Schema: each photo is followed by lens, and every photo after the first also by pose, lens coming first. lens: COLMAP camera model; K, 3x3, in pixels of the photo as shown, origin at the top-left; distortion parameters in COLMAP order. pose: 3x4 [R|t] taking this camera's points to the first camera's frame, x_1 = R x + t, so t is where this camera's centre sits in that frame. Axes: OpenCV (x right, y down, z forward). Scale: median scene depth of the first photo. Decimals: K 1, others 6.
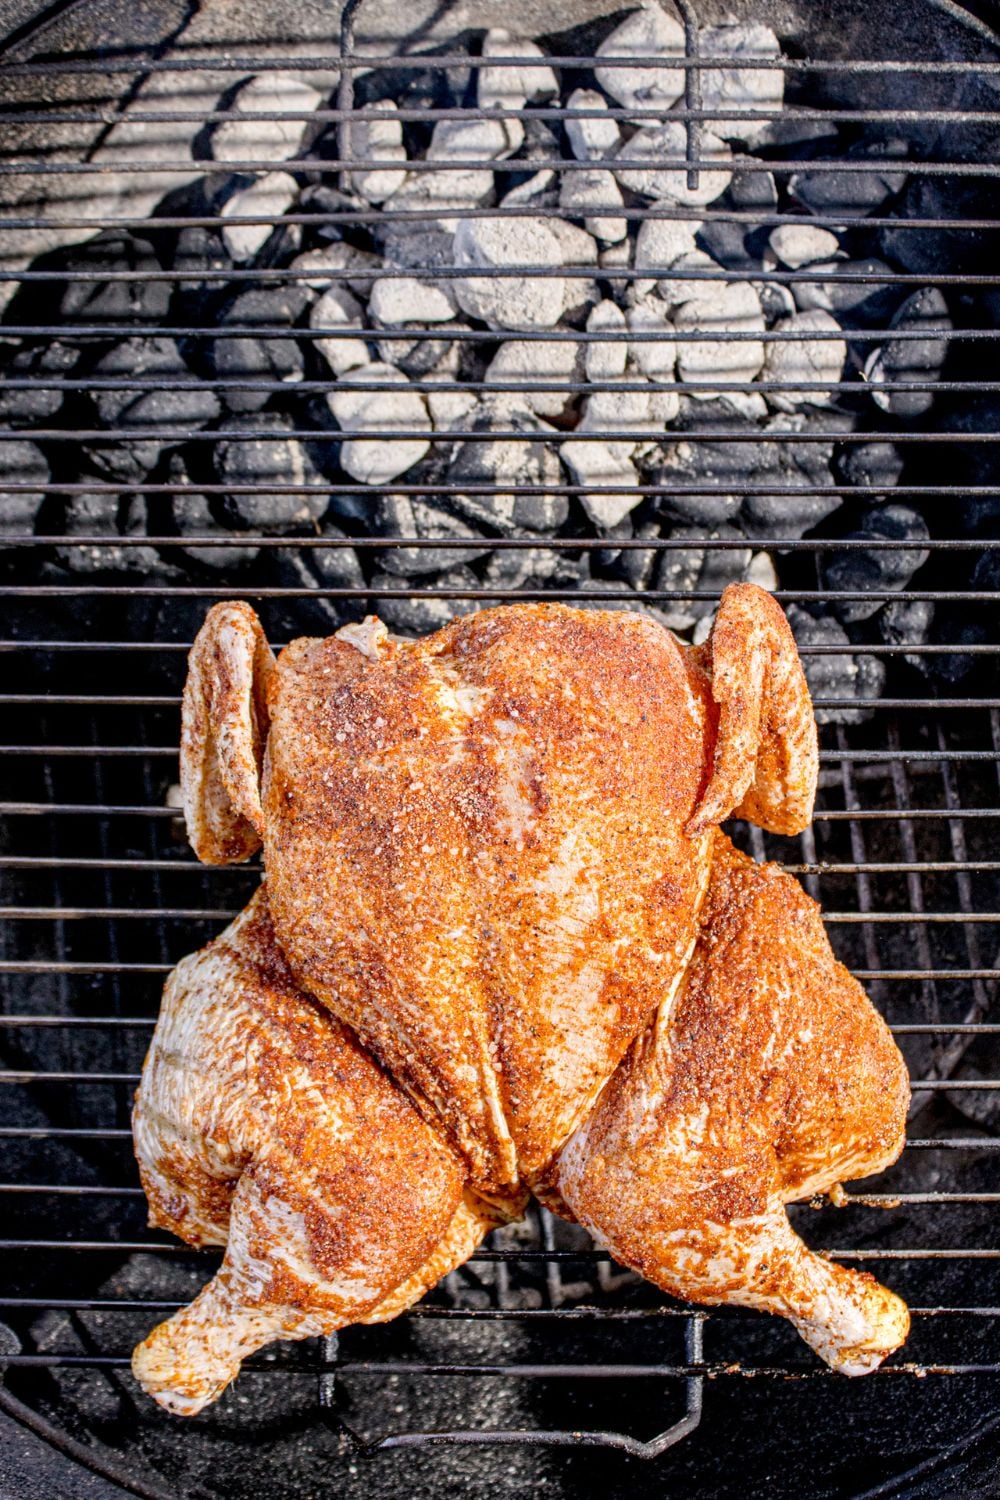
lens RADIAL K [[1060.0, 0, 500.0], [0, 1060.0, 750.0], [0, 0, 1]] dist [-0.000720, 0.000287]
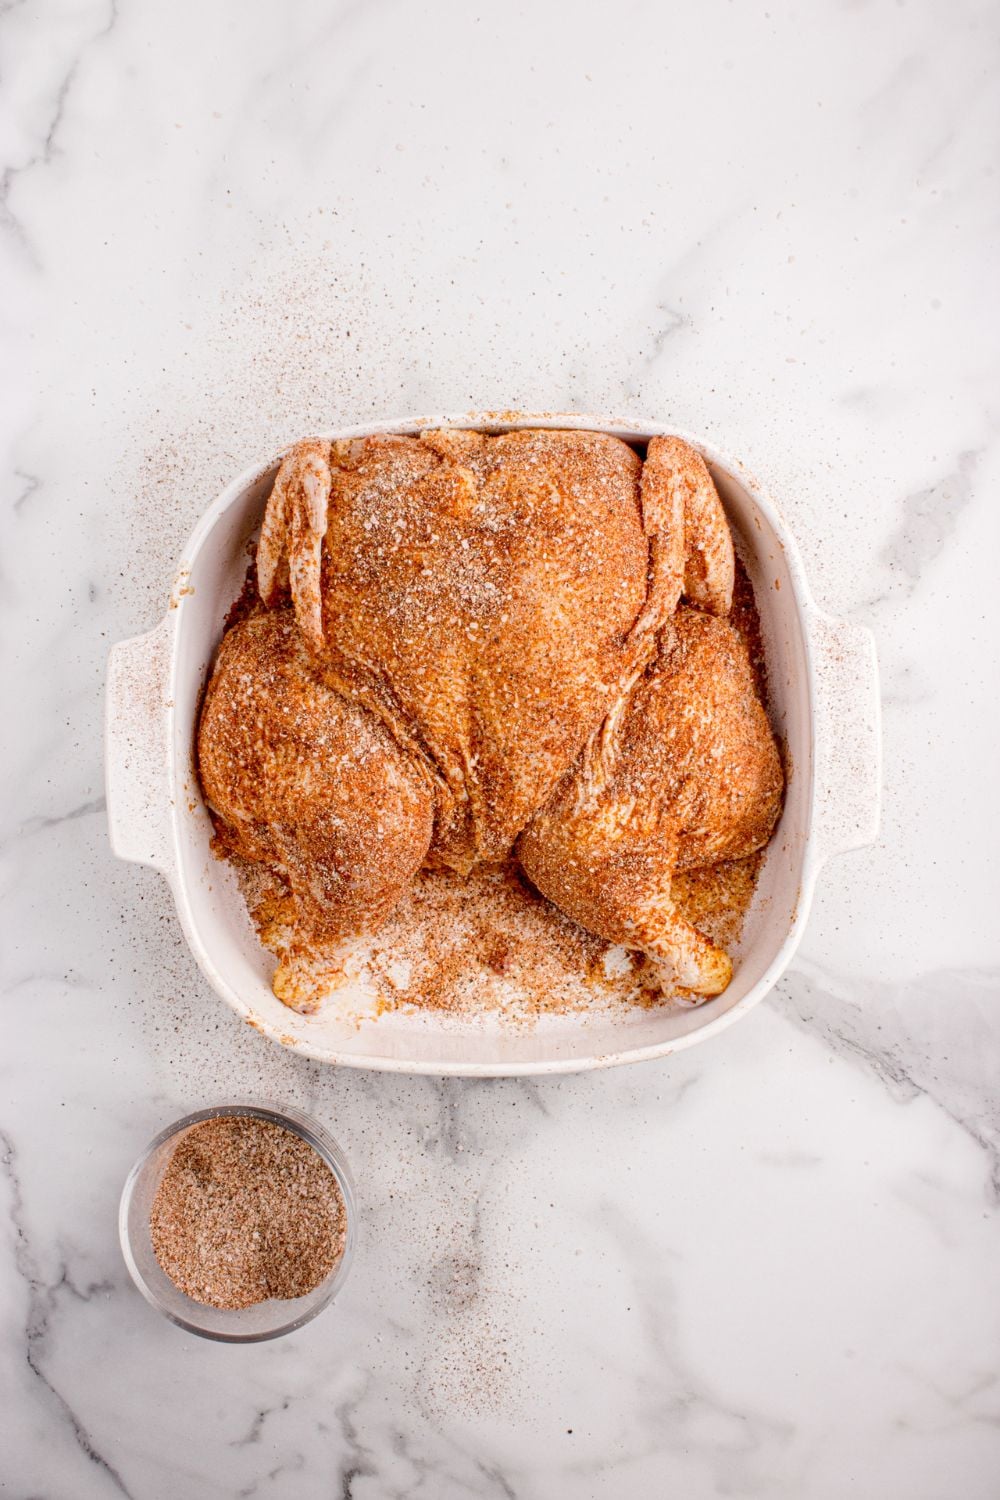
lens RADIAL K [[1060.0, 0, 500.0], [0, 1060.0, 750.0], [0, 0, 1]] dist [-0.000720, 0.000287]
pose [[0.997843, 0.064184, 0.013764, 0.006219], [-0.065138, 0.942198, 0.328665, -0.155116], [0.008127, -0.328852, 0.944346, -0.247606]]
